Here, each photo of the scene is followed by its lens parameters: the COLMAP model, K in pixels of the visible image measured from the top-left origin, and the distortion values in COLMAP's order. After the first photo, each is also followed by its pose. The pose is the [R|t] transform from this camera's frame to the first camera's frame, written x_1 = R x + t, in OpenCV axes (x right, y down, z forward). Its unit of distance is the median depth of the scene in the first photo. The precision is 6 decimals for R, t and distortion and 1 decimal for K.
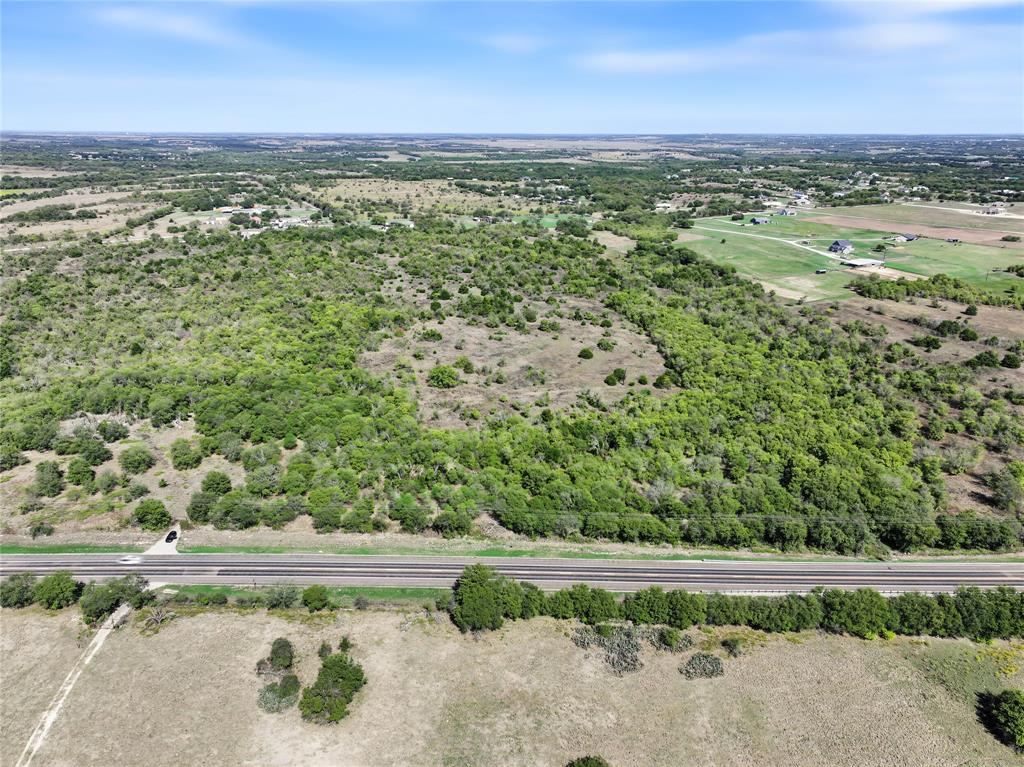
lens RADIAL K [[719.8, 0, 510.4], [0, 719.8, 388.9], [0, 0, 1]] dist [-0.004025, 0.021497]
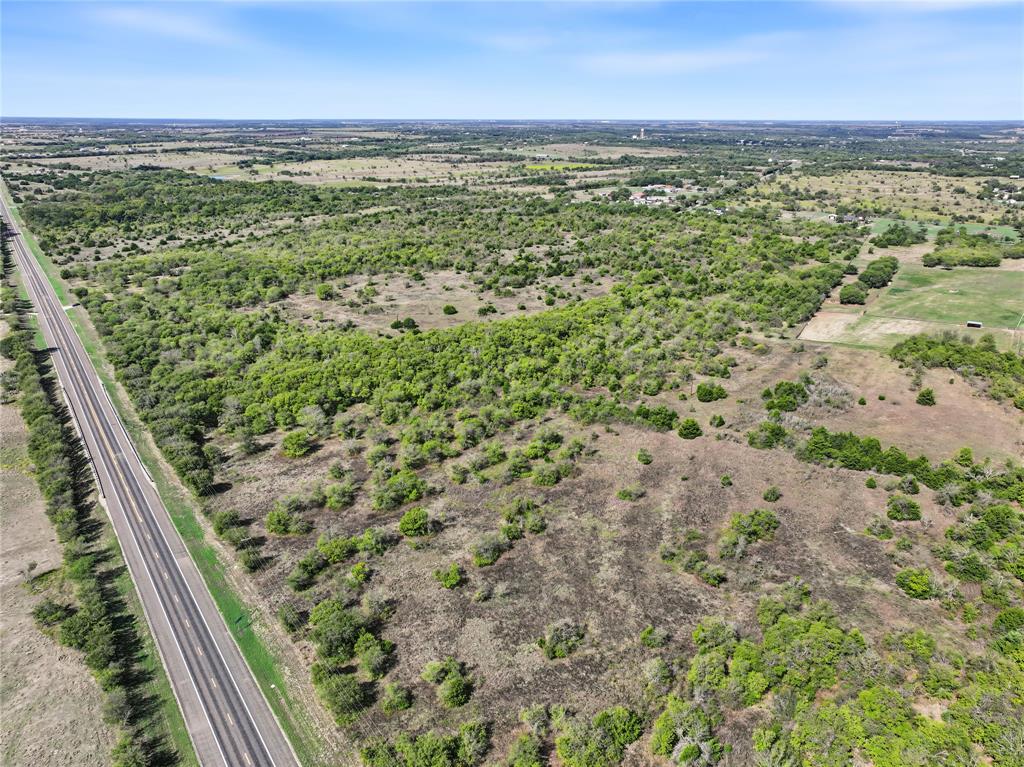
lens RADIAL K [[719.8, 0, 514.4], [0, 719.8, 389.8], [0, 0, 1]] dist [-0.004025, 0.021497]
pose [[0.573176, 0.287743, -0.767250, 0.411122], [-0.276727, 0.949282, 0.149281, -0.048563], [0.771292, 0.126755, 0.623732, 0.144671]]
